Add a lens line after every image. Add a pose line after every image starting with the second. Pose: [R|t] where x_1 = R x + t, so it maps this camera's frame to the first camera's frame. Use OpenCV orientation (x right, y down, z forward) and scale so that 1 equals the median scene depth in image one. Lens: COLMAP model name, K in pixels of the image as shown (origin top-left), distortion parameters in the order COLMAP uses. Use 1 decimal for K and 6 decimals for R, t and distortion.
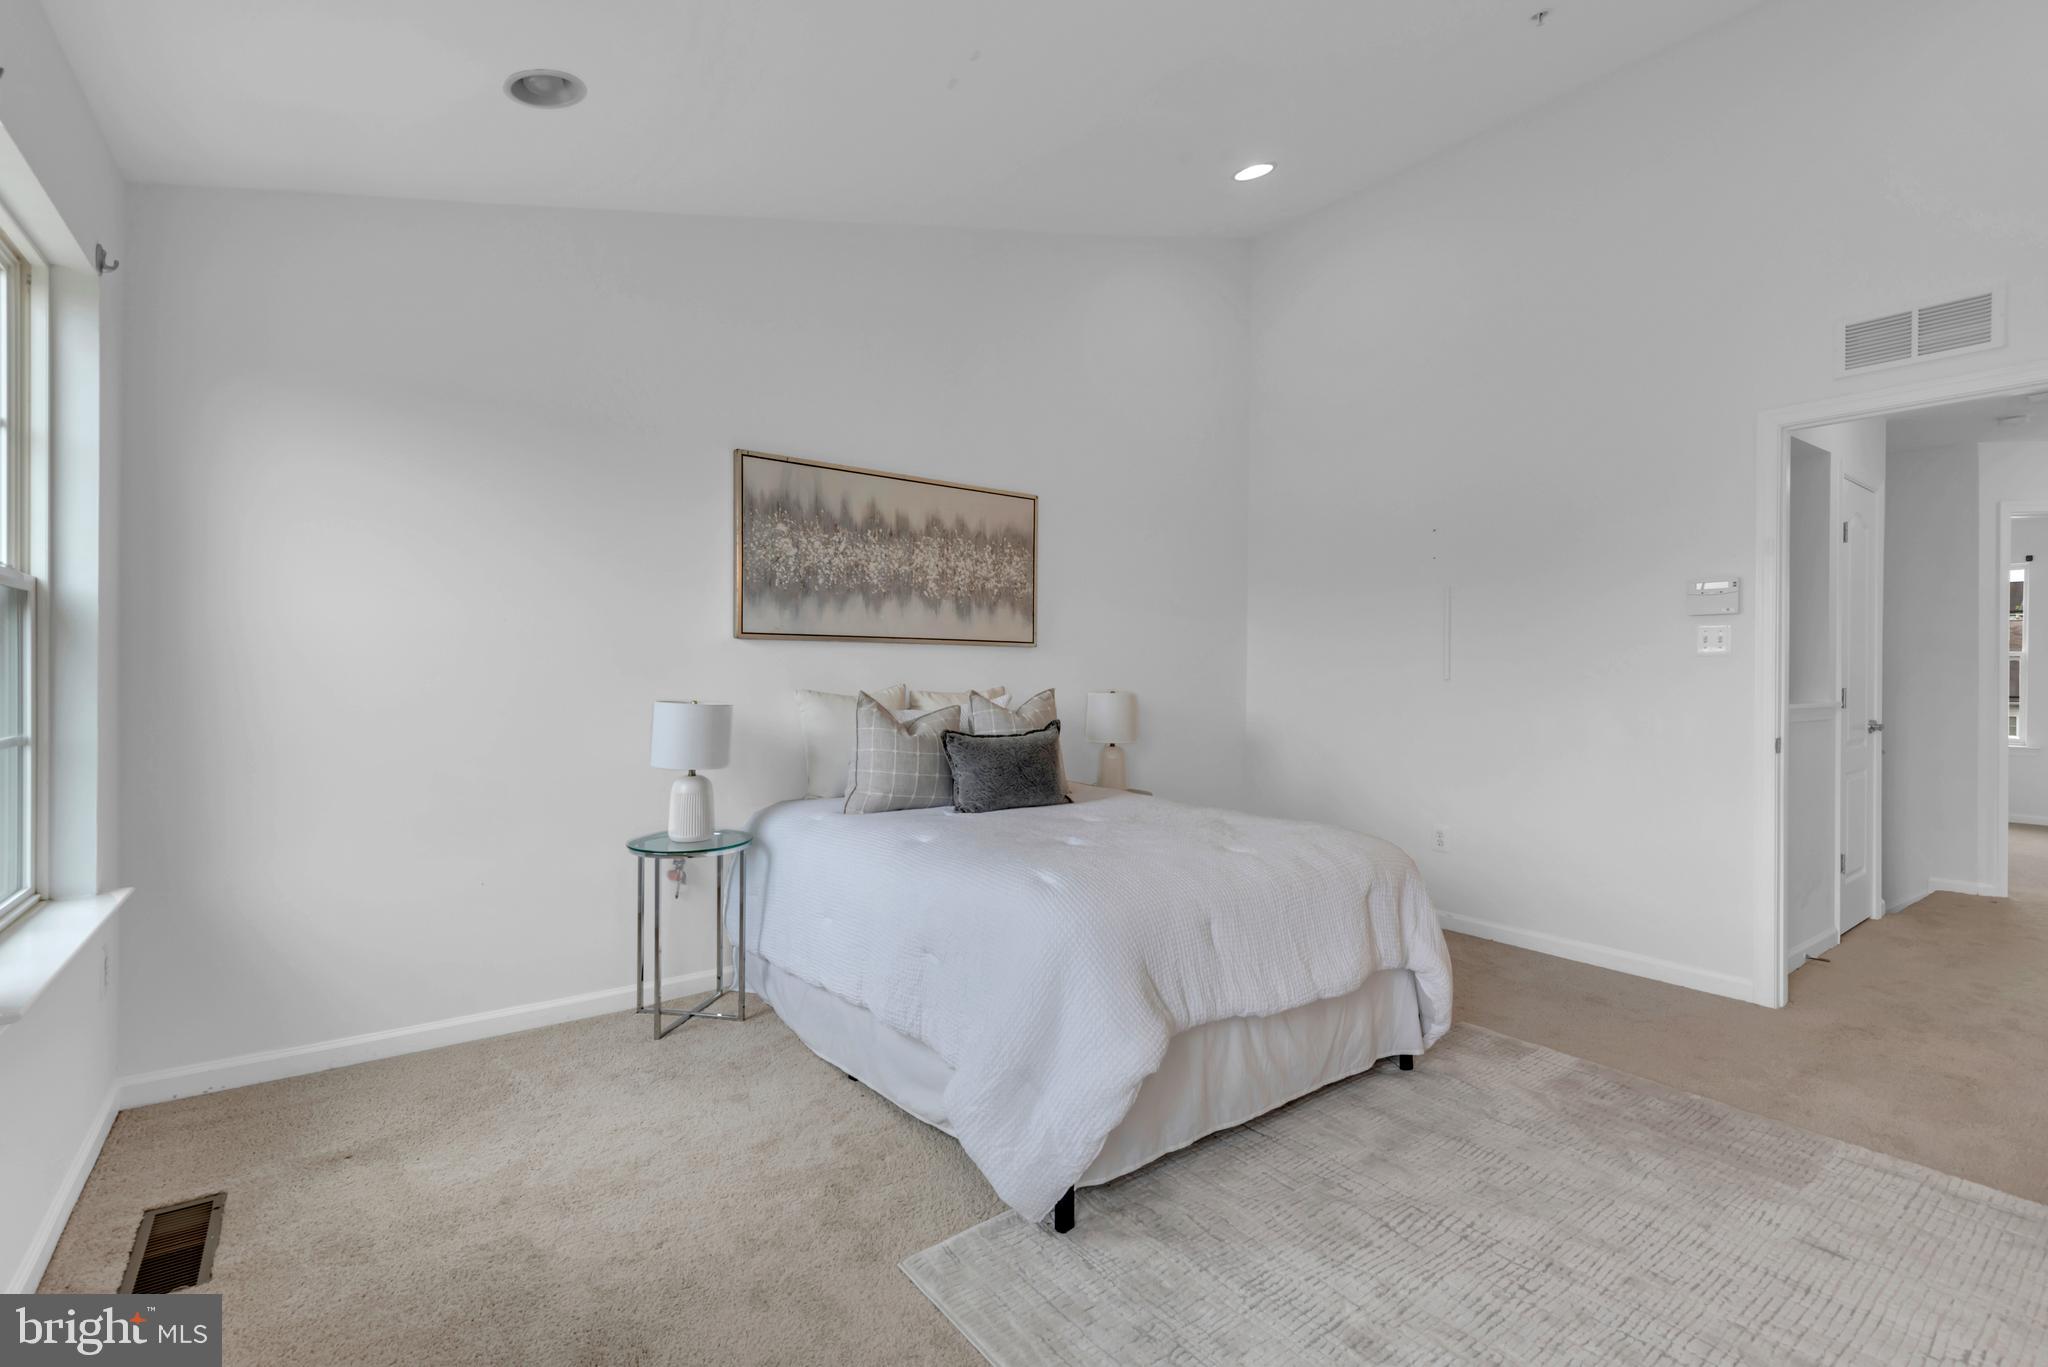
lens RADIAL K [[919.1, 0, 1039.8], [0, 919.1, 645.5], [0, 0, 1]] dist [0.003679, -0.000508]
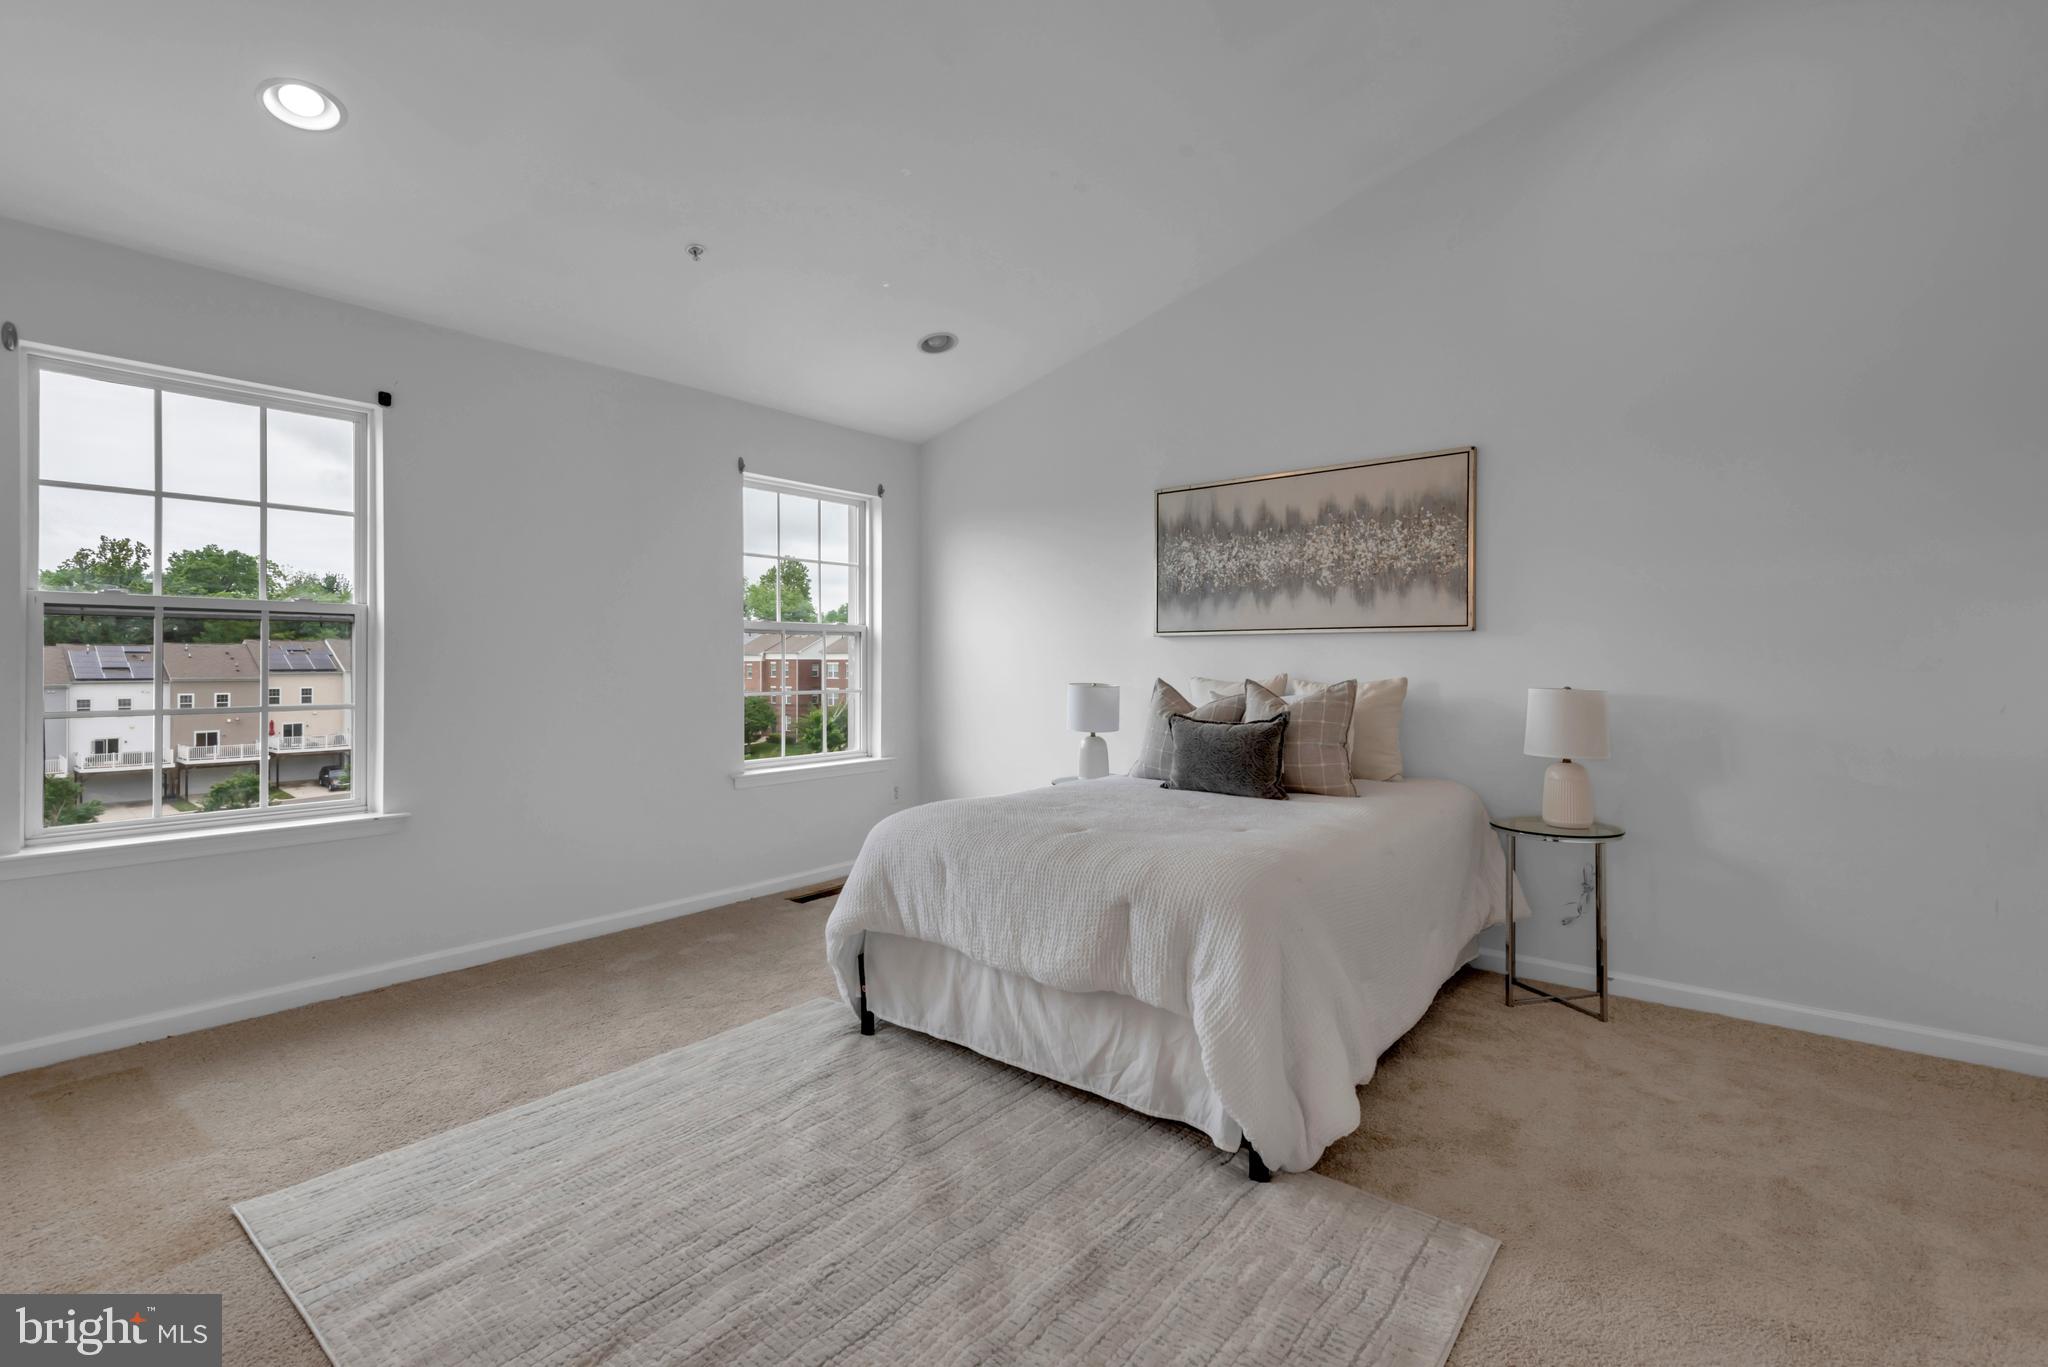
lens RADIAL K [[919.1, 0, 1026.6], [0, 919.1, 665.3], [0, 0, 1]] dist [0.003679, -0.000508]
pose [[0.227481, -0.002656, -0.973779, 0.804045], [0.031880, 0.999481, 0.004721, 0.018381], [0.973261, -0.032118, 0.227448, 0.481652]]
